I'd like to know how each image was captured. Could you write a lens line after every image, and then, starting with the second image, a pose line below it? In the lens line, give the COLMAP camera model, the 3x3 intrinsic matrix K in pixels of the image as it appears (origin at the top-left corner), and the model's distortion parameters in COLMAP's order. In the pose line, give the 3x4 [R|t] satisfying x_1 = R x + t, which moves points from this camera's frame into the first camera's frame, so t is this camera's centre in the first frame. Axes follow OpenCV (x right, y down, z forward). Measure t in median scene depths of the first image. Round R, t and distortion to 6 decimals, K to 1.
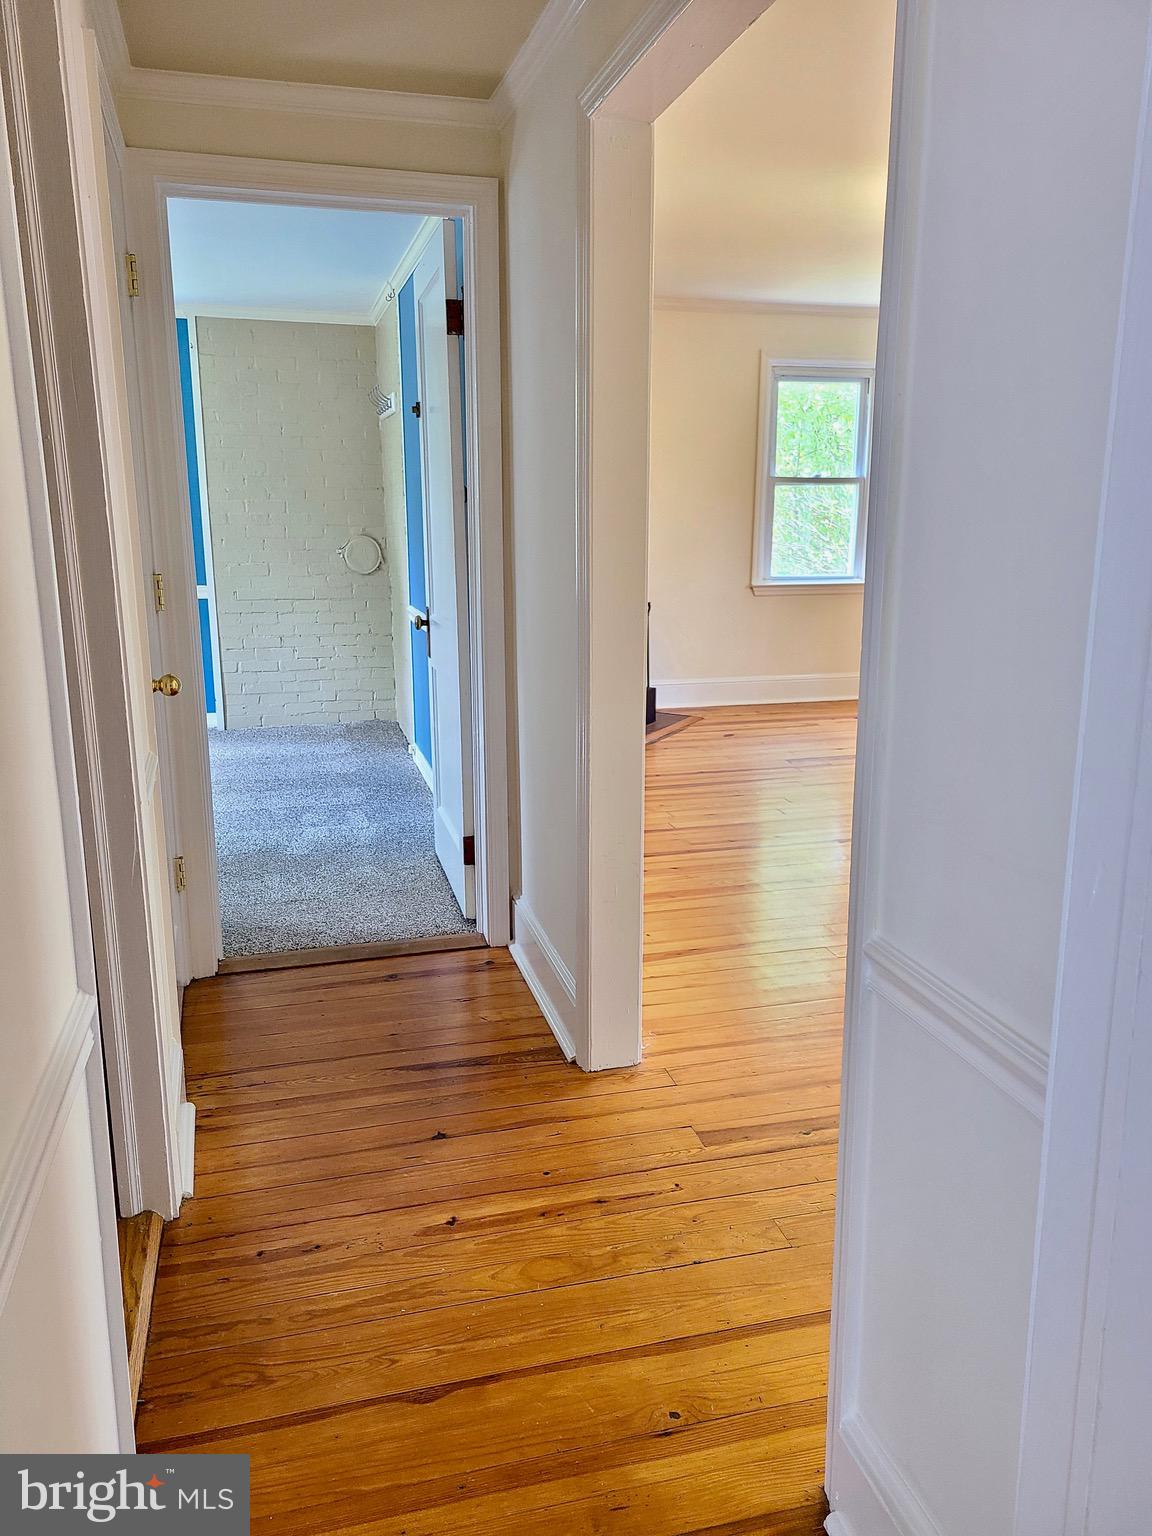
lens RADIAL K [[1148.5, 0, 581.7], [0, 1148.5, 760.3], [0, 0, 1]] dist [0.052929, -0.030695]
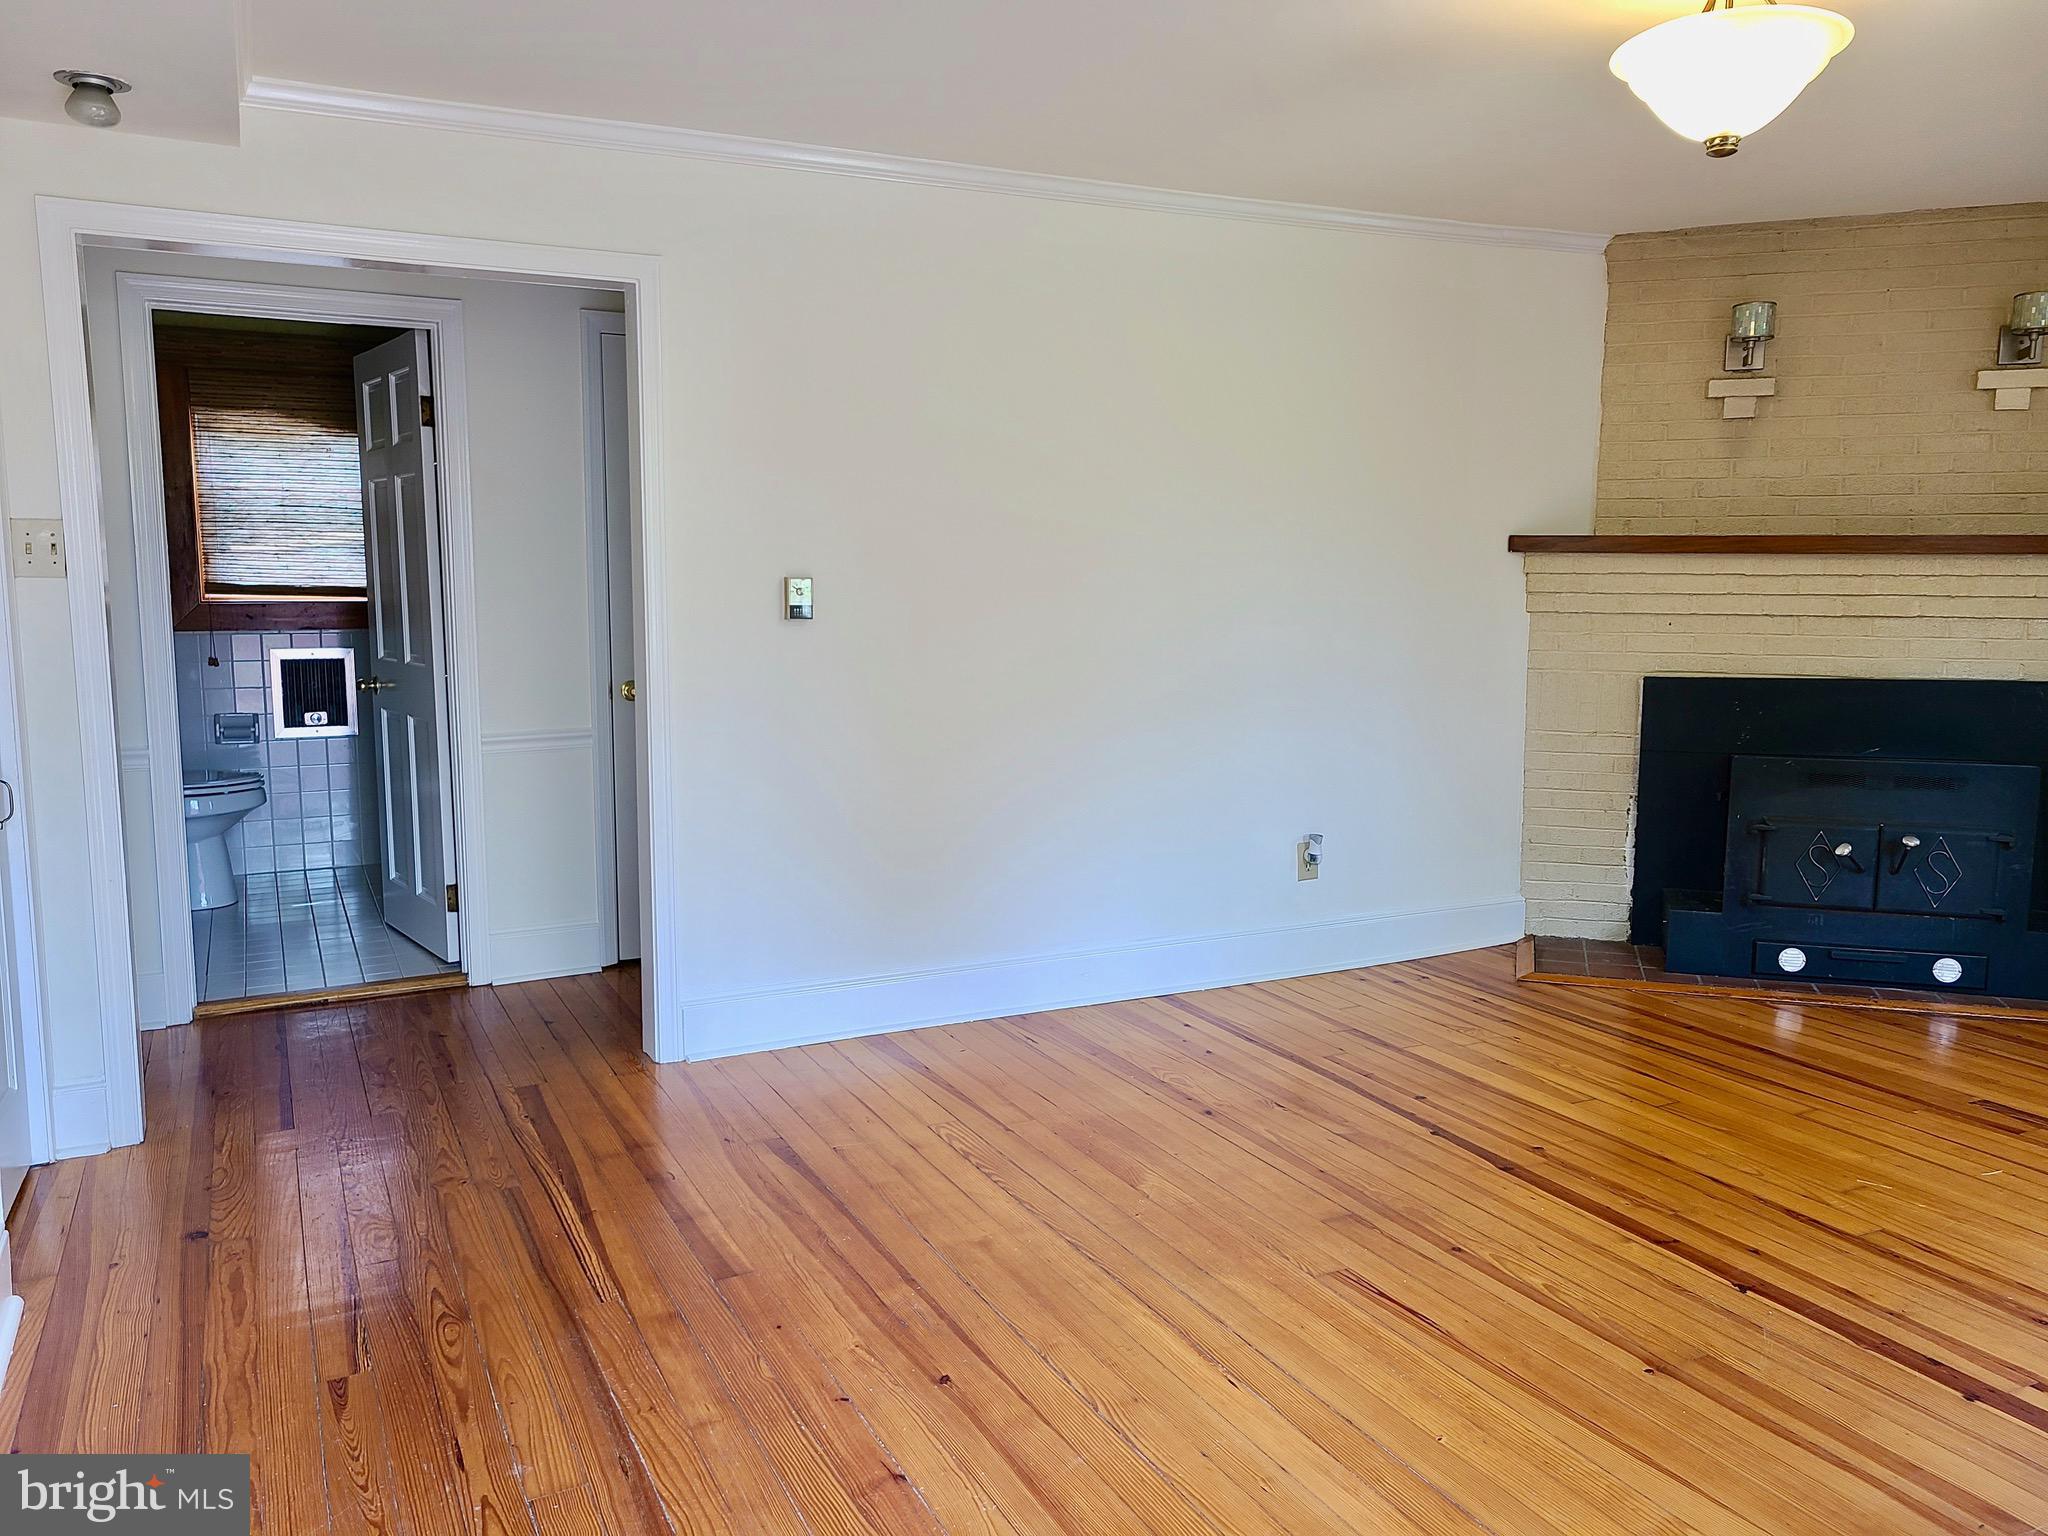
lens RADIAL K [[1531.4, 0, 1024.0], [0, 1531.4, 768.0], [0, 0, 1]] dist [0.052929, -0.030695]
pose [[0.194933, 0.121505, -0.973261, 0.592594], [-0.219413, 0.972551, 0.077470, -0.080904], [0.955960, 0.198445, 0.216243, 0.368177]]
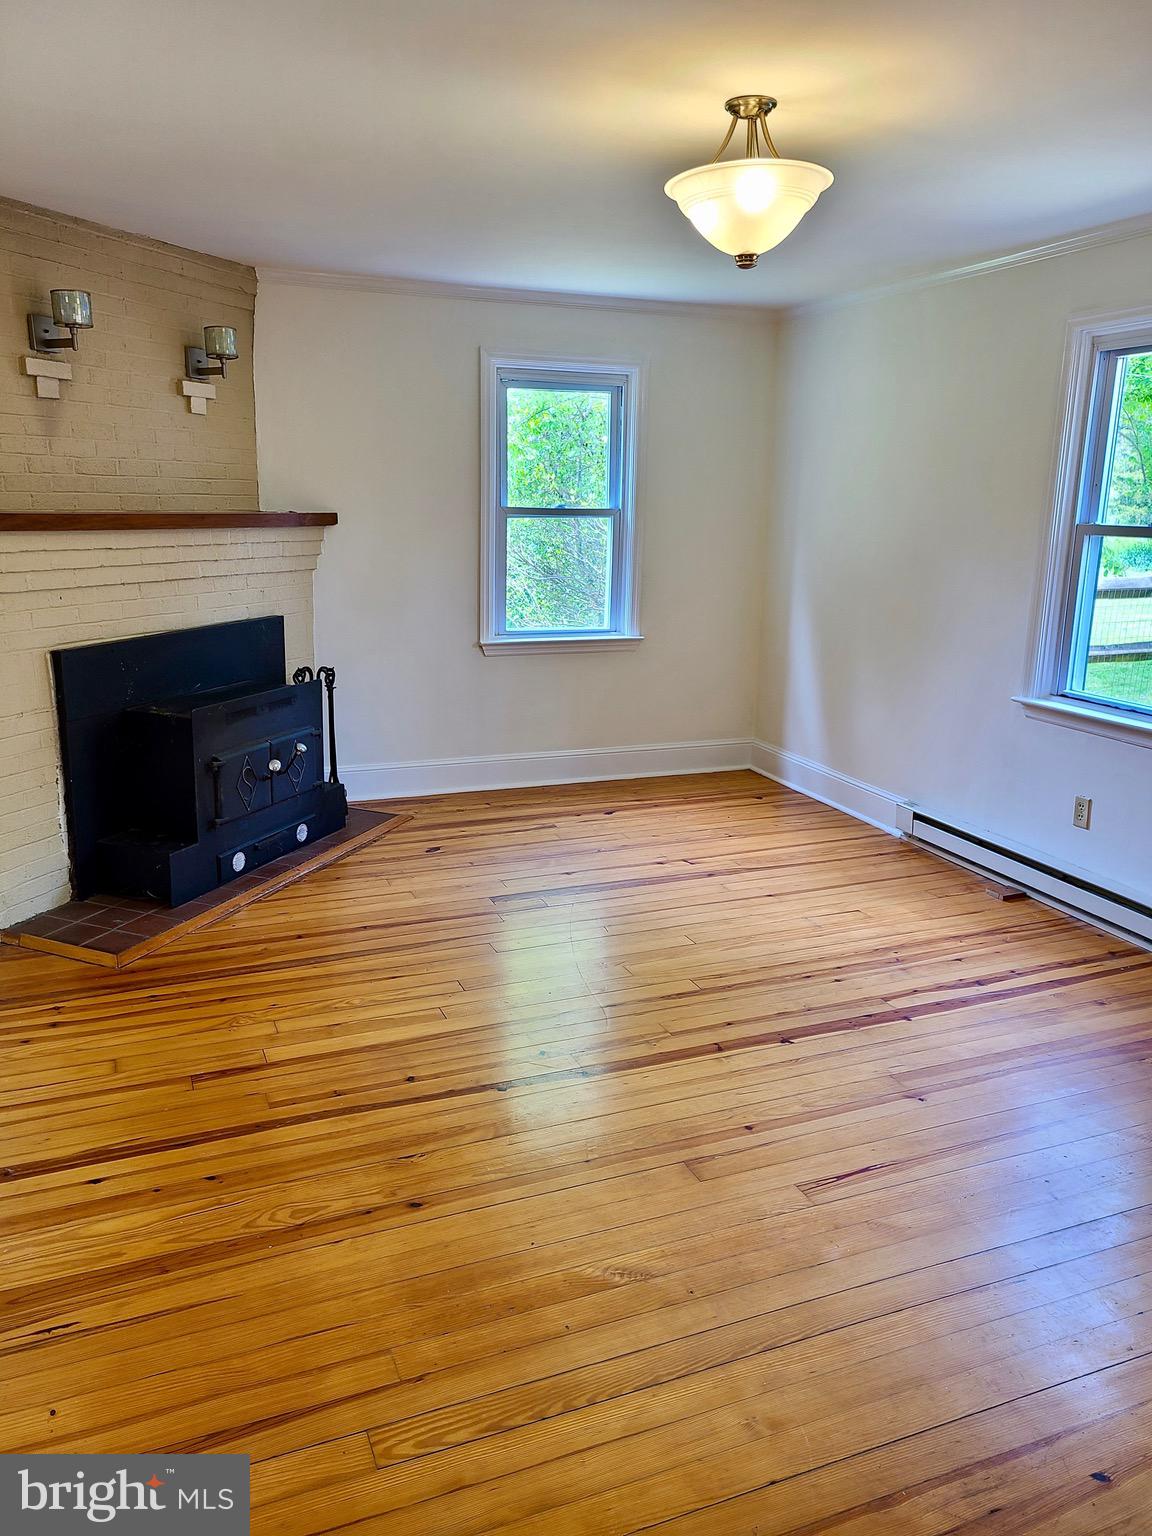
lens RADIAL K [[1143.5, 0, 568.1], [0, 1143.5, 763.2], [0, 0, 1]] dist [0.054479, -0.030893]
pose [[0.993558, -0.016060, 0.112179, 0.120481], [0.015016, 0.999836, 0.010147, -0.078052], [-0.112324, -0.008397, 0.993636, 0.210647]]
